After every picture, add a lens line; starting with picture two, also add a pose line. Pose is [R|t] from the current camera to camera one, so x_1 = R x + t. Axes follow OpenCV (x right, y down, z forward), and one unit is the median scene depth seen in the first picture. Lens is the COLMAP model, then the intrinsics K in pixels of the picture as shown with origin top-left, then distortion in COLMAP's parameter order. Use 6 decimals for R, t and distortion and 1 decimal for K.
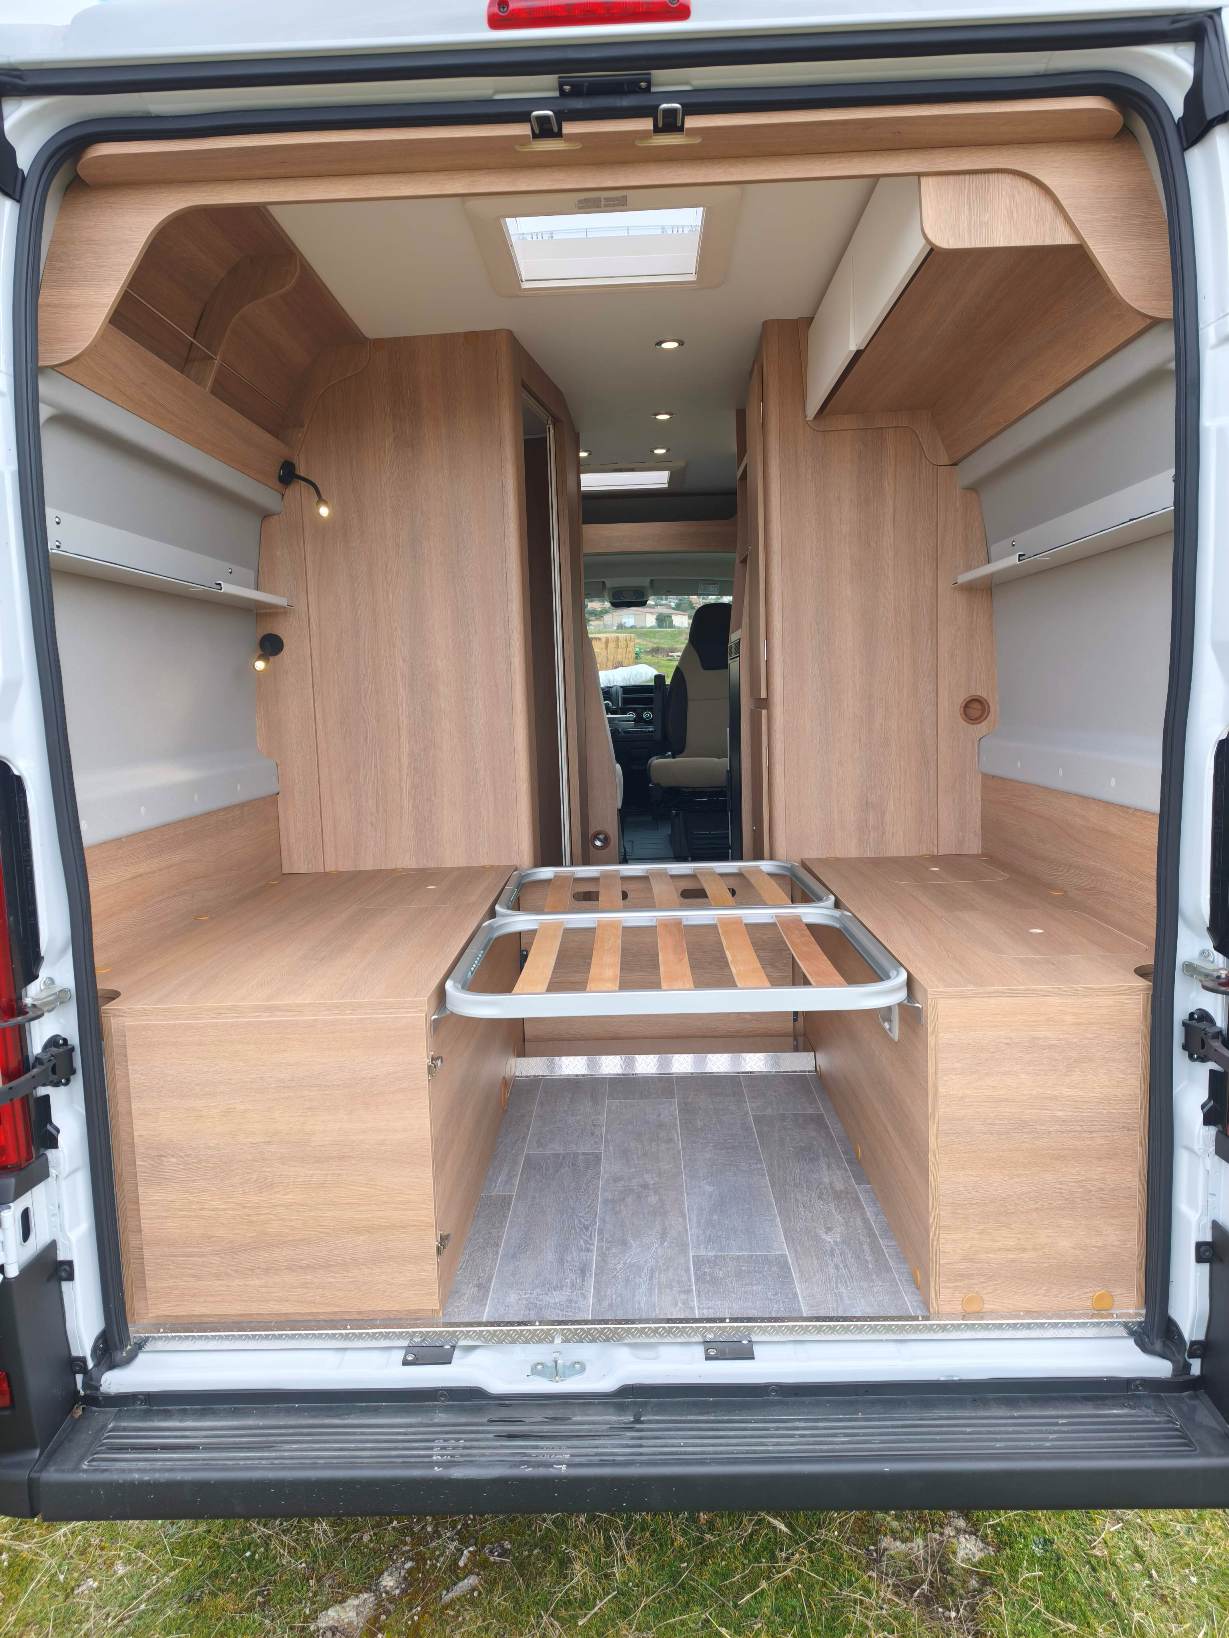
lens RADIAL K [[1110.0, 0, 615.2], [0, 1110.0, 823.2], [0, 0, 1]] dist [0.009508, -0.002362]
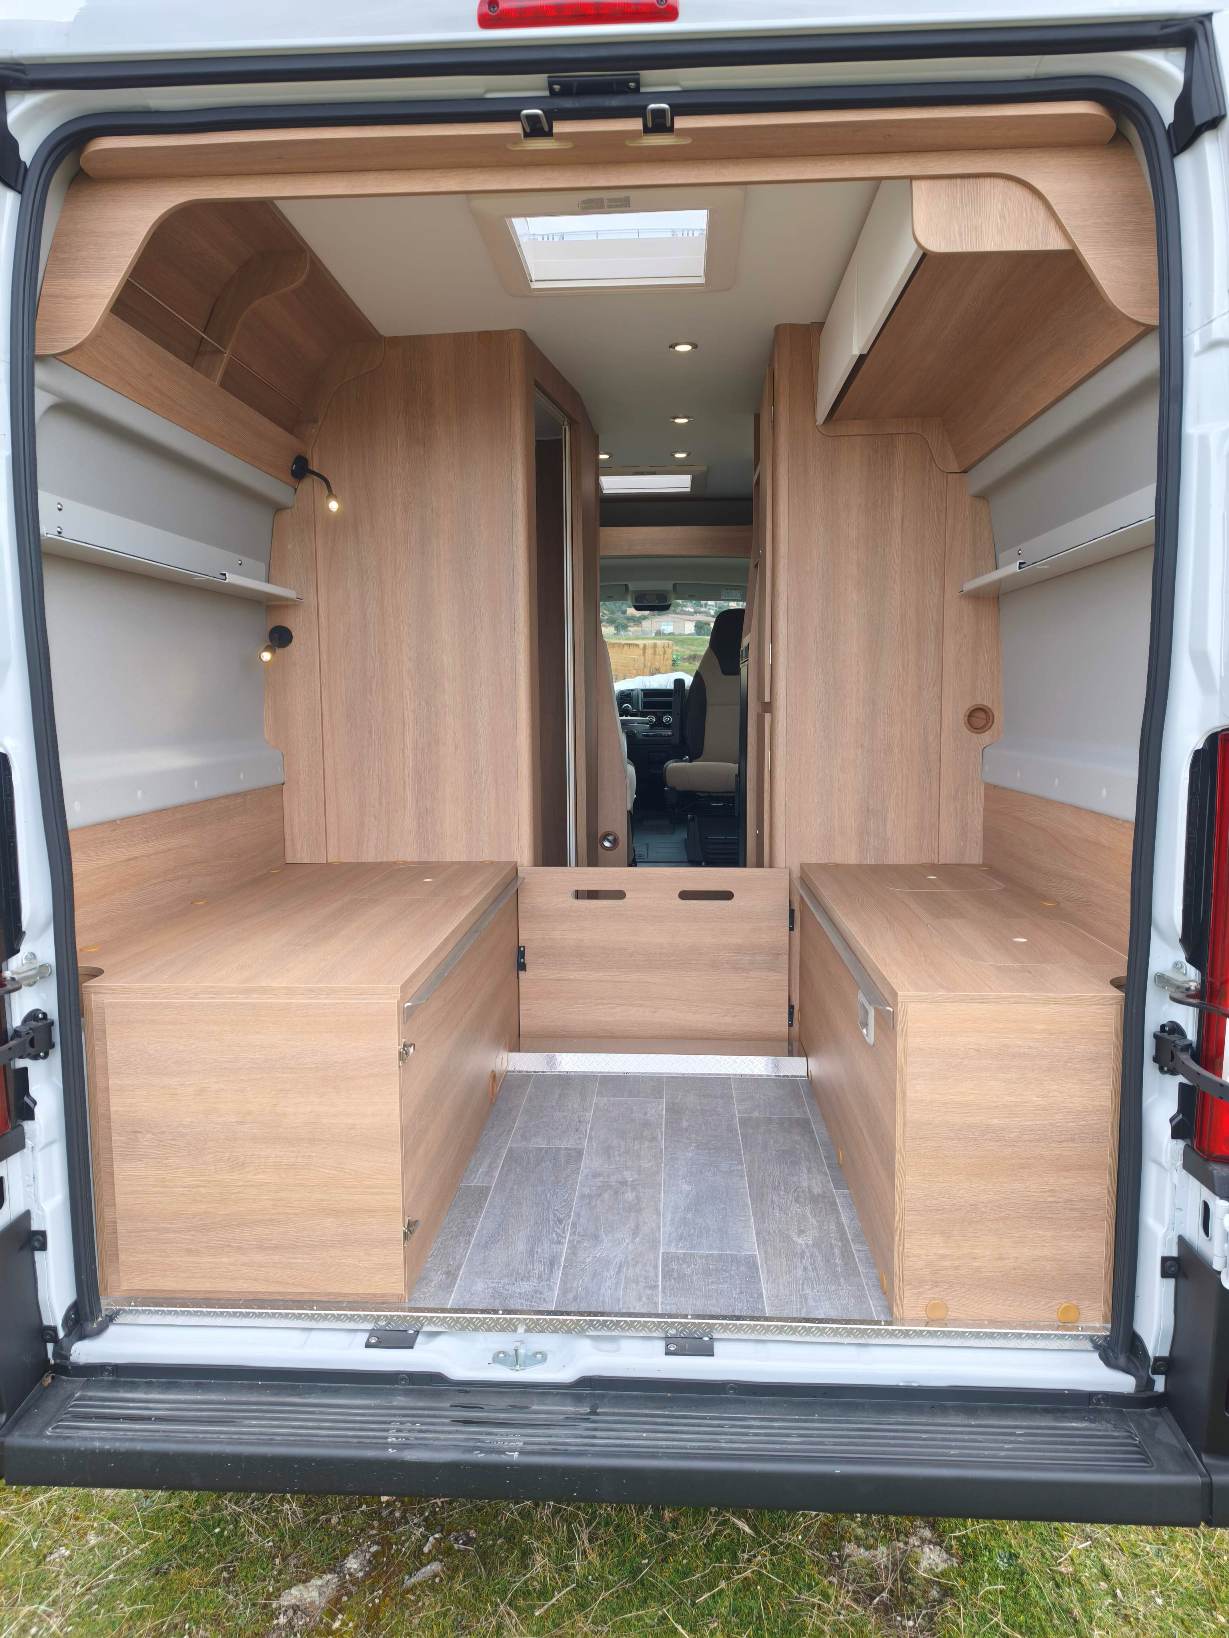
lens RADIAL K [[1110.0, 0, 615.2], [0, 1110.0, 823.2], [0, 0, 1]] dist [0.009508, -0.002362]
pose [[0.999145, 0.028797, -0.029679, 0.050596], [-0.028934, 0.999573, -0.004194, 0.008590], [0.029546, 0.005049, 0.999551, -0.005114]]
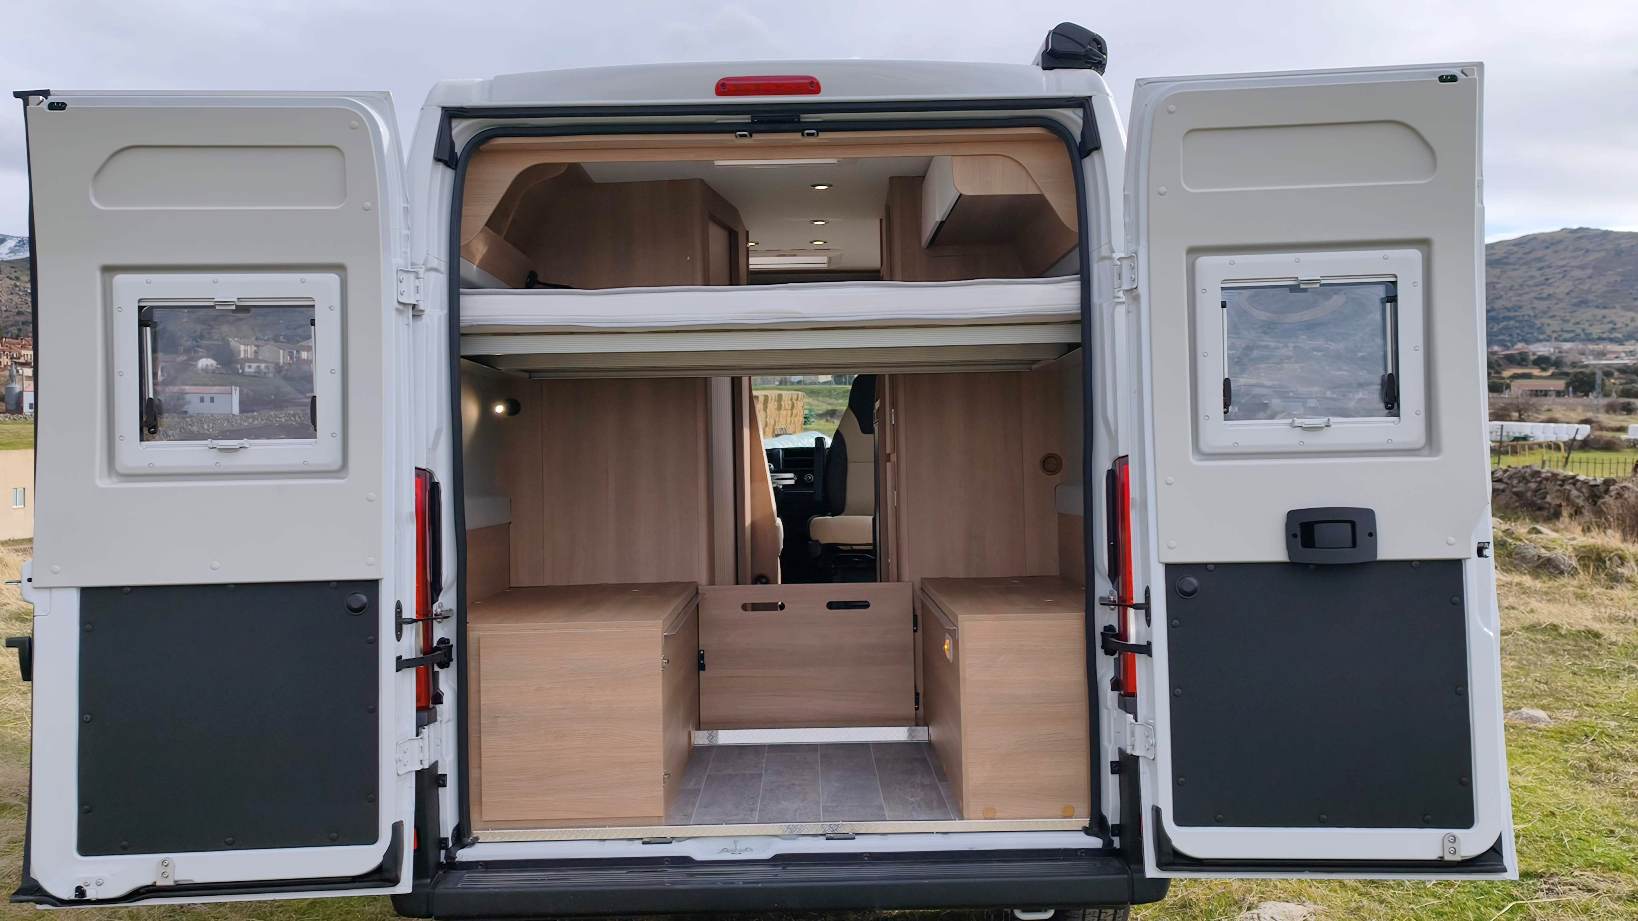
lens RADIAL K [[1514.0, 0, 824.0], [0, 1514.0, 456.7], [0, 0, 1]] dist [0.004132, -0.000025]
pose [[0.999420, 0.013242, 0.031382, -0.000392], [-0.009228, 0.992143, -0.124767, 0.190104], [-0.032787, 0.124405, 0.991690, -1.264623]]
